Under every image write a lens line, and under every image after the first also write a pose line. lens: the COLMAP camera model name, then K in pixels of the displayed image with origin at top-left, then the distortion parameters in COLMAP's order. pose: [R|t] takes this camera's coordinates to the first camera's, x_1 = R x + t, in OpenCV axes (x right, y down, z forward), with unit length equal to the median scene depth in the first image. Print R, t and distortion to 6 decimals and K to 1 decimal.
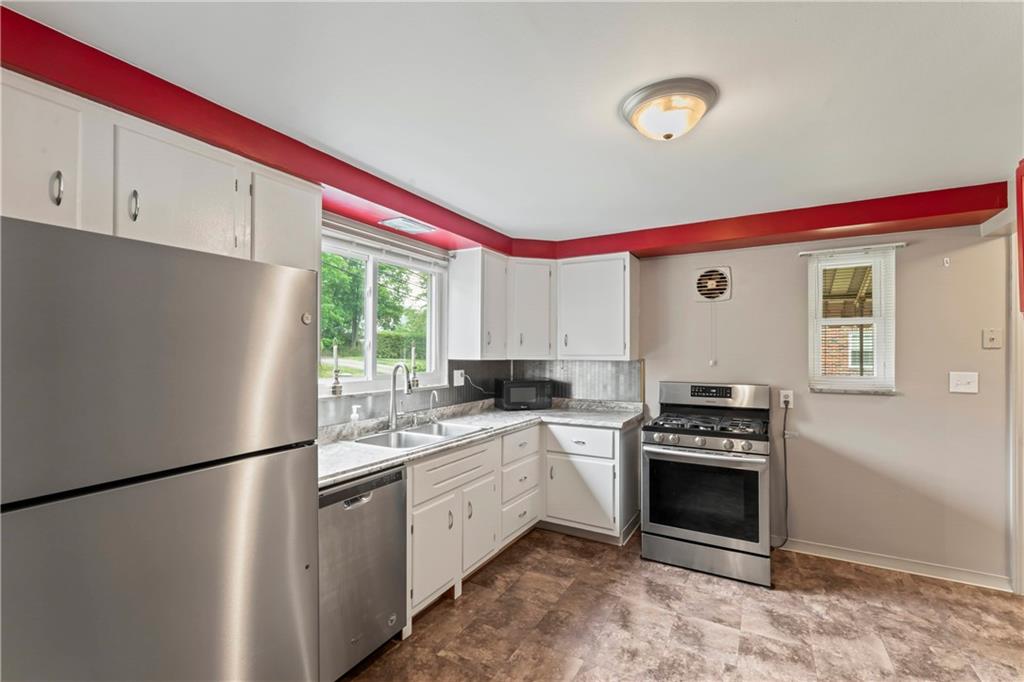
lens RADIAL K [[446.0, 0, 514.5], [0, 446.0, 339.7], [0, 0, 1]] dist [-0.002959, 0.000289]
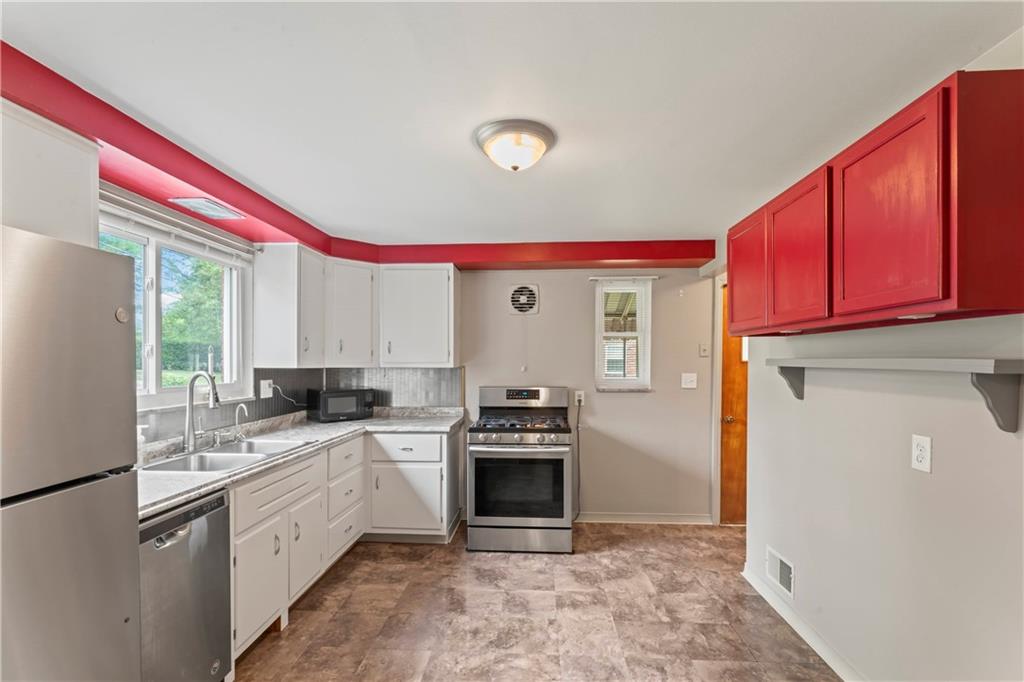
lens RADIAL K [[446.0, 0, 527.4], [0, 446.0, 356.0], [0, 0, 1]] dist [-0.002959, 0.000289]
pose [[0.894017, 0.002637, 0.448026, -0.078631], [-0.010388, 0.999836, 0.014845, 0.003327], [-0.447913, -0.017926, 0.893897, -0.021192]]
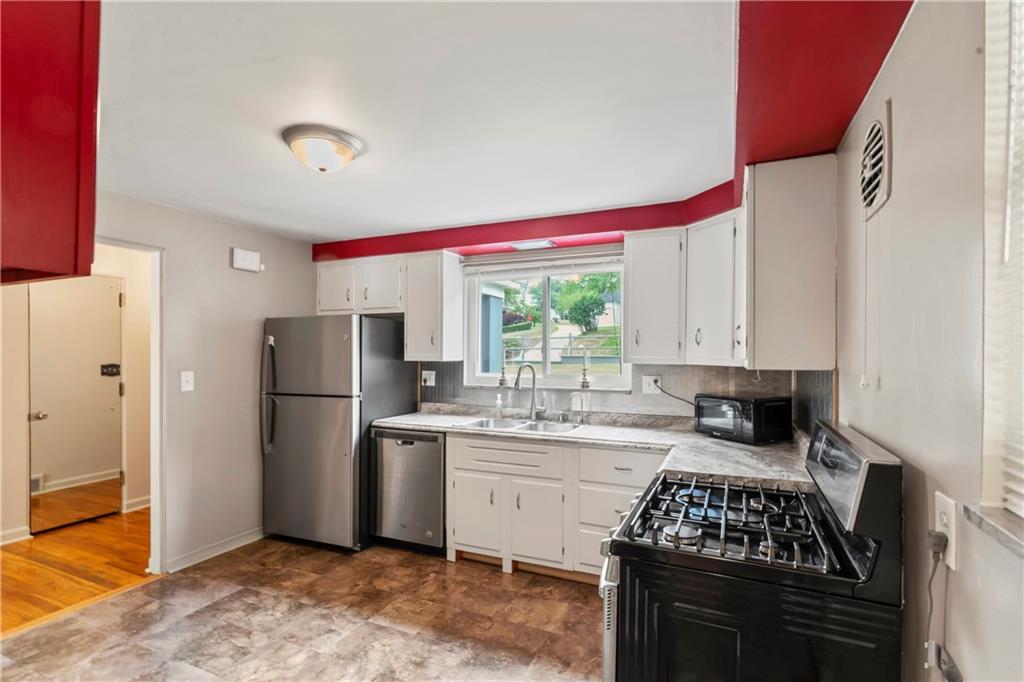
lens RADIAL K [[473.8, 0, 497.9], [0, 473.8, 343.9], [0, 0, 1]] dist [0.003055, -0.000200]
pose [[0.107048, -0.009252, -0.994211, 0.927505], [0.017201, 0.999824, -0.007453, 0.007731], [0.994105, -0.016303, 0.107188, 0.746325]]
